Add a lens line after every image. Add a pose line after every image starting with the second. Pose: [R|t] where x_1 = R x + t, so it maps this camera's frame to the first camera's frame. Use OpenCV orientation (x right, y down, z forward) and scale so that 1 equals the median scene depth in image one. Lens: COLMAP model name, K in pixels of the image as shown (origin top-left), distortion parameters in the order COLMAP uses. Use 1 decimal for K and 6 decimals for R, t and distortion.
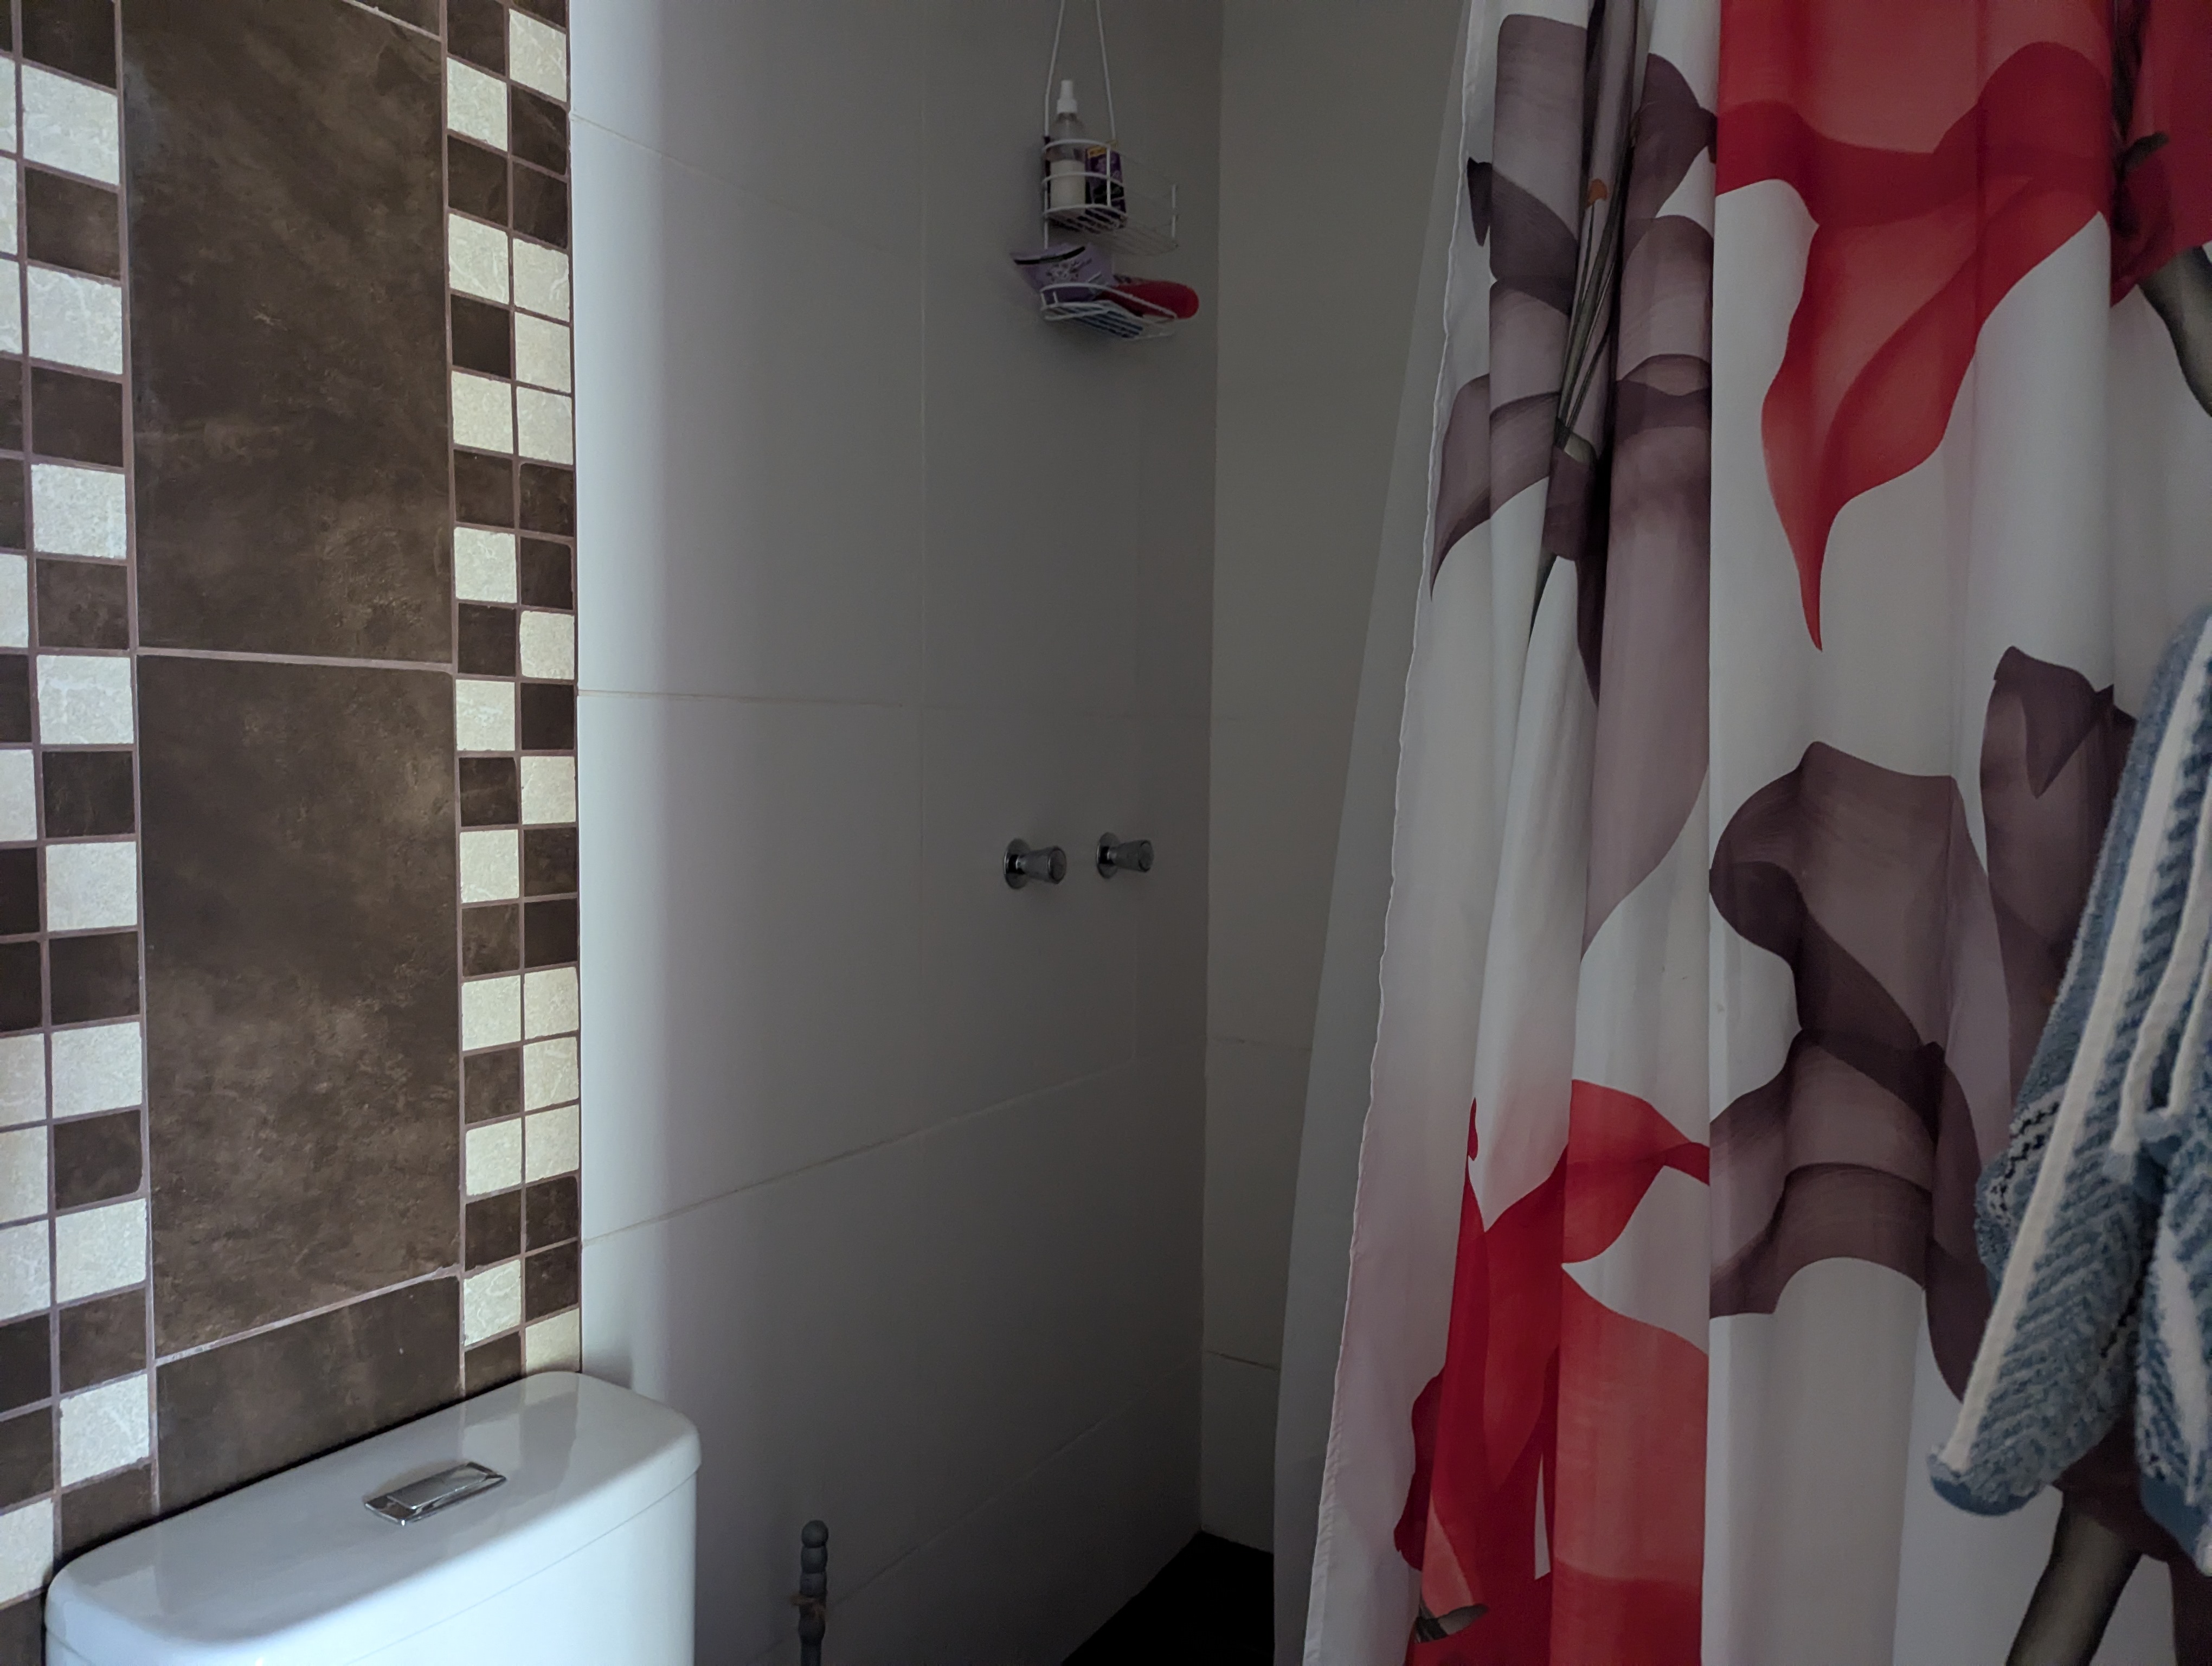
lens RADIAL K [[1531.7, 0, 1113.0], [0, 1531.7, 821.4], [0, 0, 1]] dist [0.058699, -0.060693]
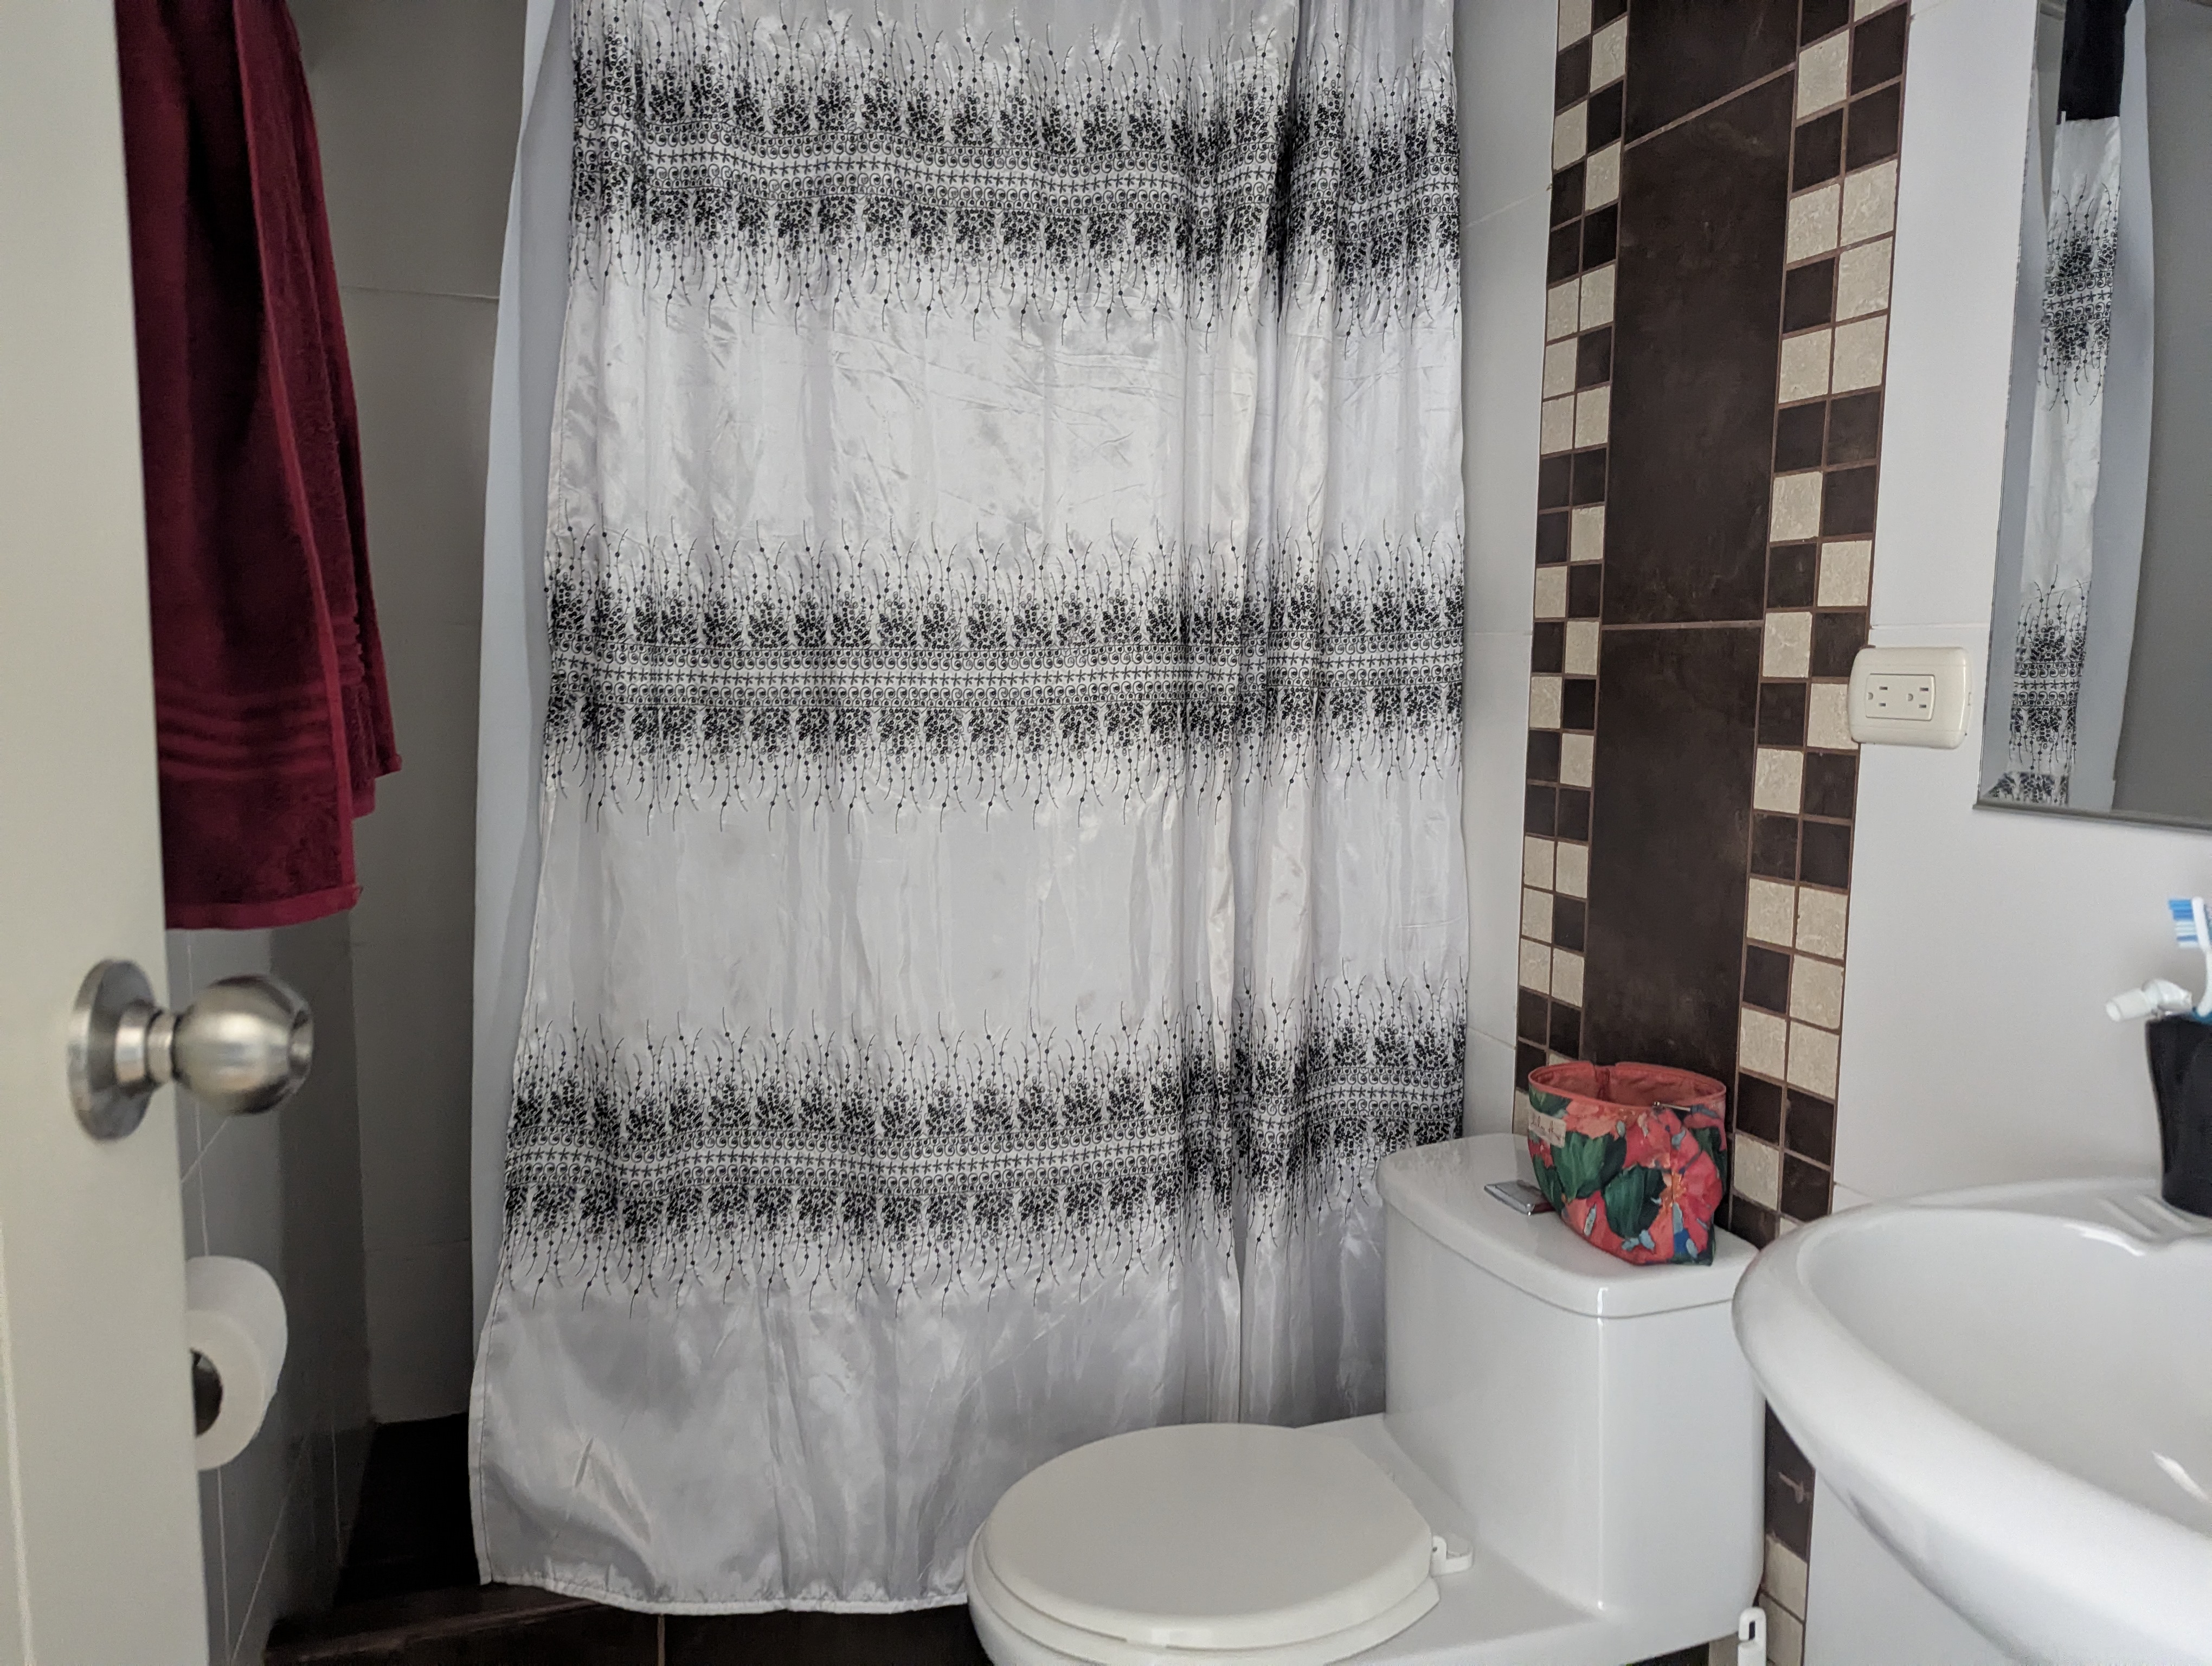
lens RADIAL K [[1531.7, 0, 1113.0], [0, 1531.7, 821.4], [0, 0, 1]] dist [0.058699, -0.060693]
pose [[-0.619864, 0.051827, -0.782996, 0.758758], [-0.057569, 0.992124, 0.111244, -0.038589], [0.782595, 0.114033, -0.611998, 1.307527]]
